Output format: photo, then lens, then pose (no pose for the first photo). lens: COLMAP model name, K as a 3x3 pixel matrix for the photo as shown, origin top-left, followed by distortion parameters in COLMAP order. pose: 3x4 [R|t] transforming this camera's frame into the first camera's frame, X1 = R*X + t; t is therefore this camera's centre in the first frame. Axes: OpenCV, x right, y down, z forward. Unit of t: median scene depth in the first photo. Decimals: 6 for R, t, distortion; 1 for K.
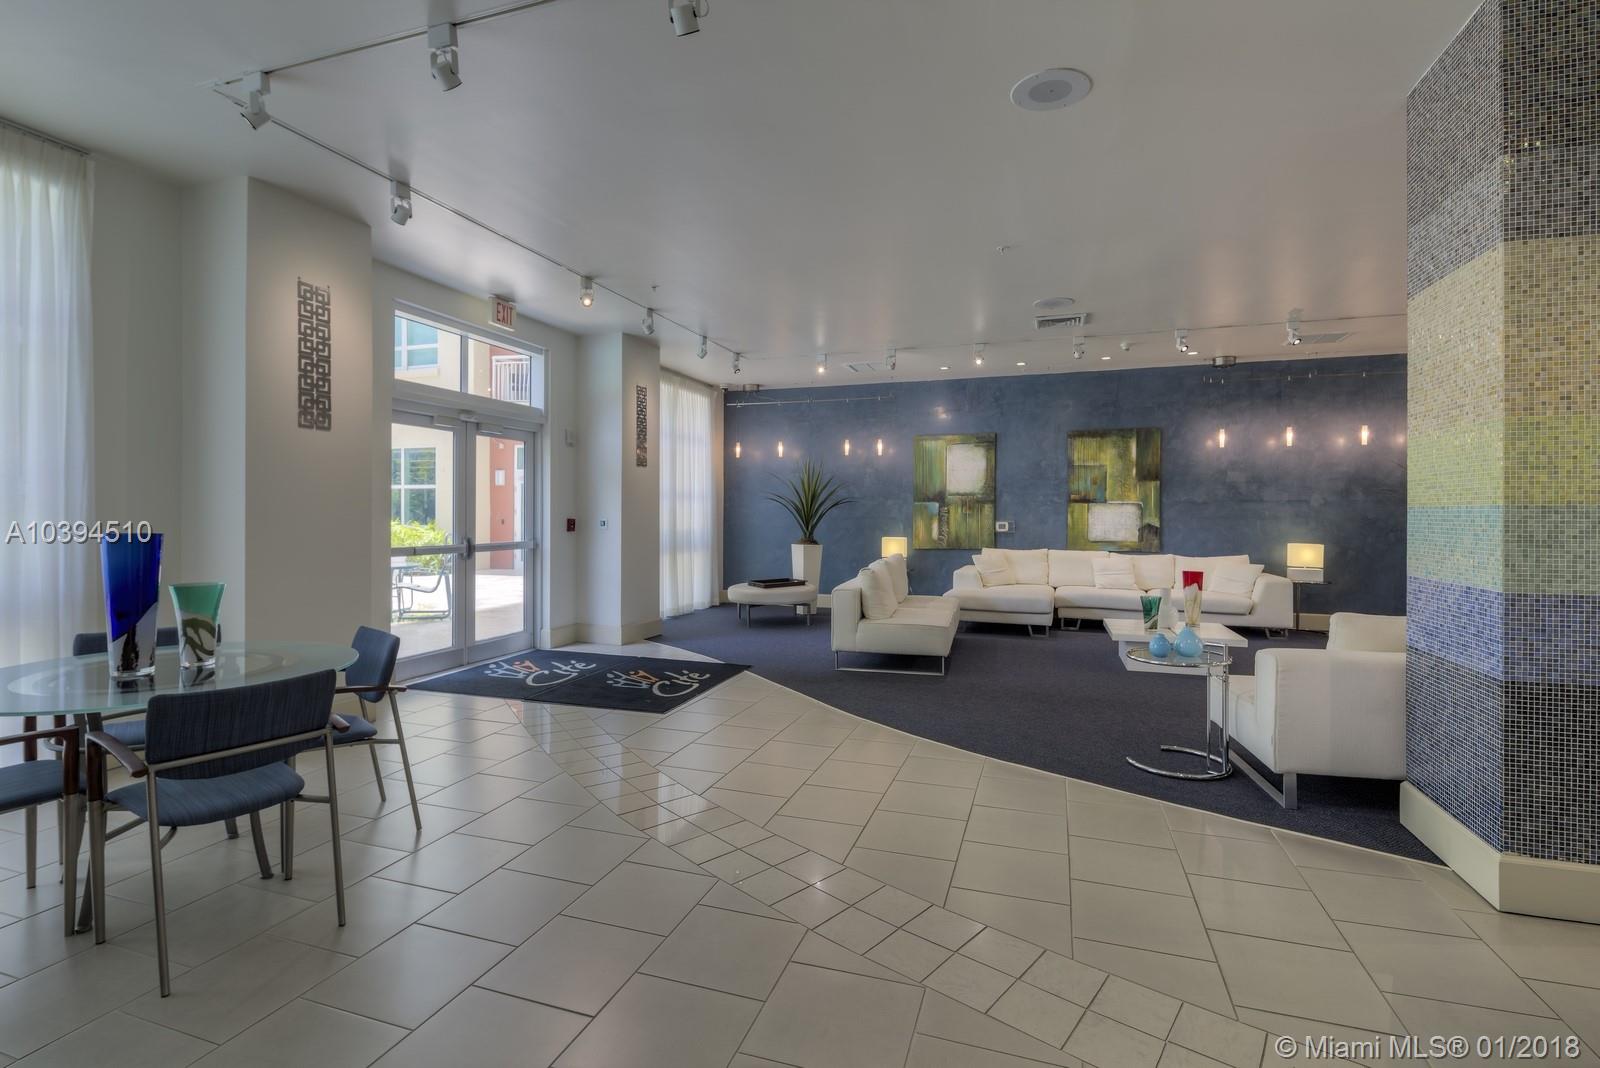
lens RADIAL K [[768.2, 0, 789.1], [0, 768.2, 529.6], [0, 0, 1]] dist [0.005331, -0.002609]
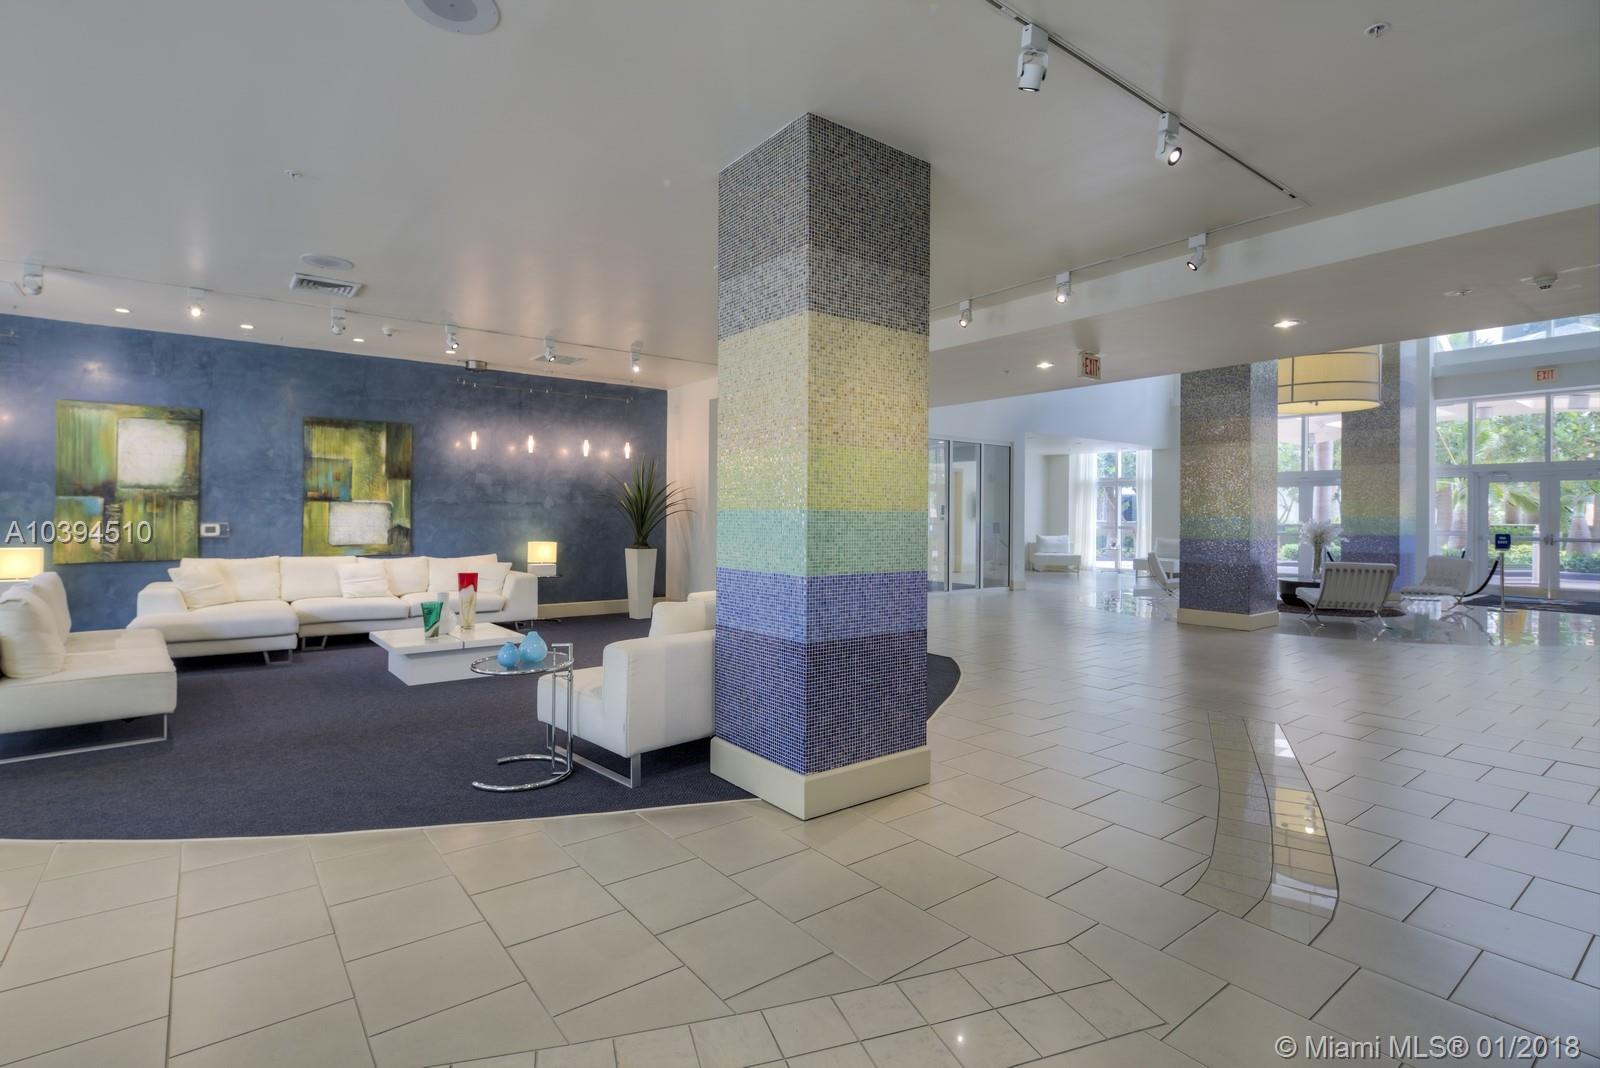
lens RADIAL K [[768.2, 0, 798.0], [0, 768.2, 522.6], [0, 0, 1]] dist [0.005331, -0.002609]
pose [[0.555458, -0.004834, 0.831530, -0.056742], [0.012389, 0.999920, -0.002463, -0.002533], [-0.831452, 0.011670, 0.555474, 0.093969]]
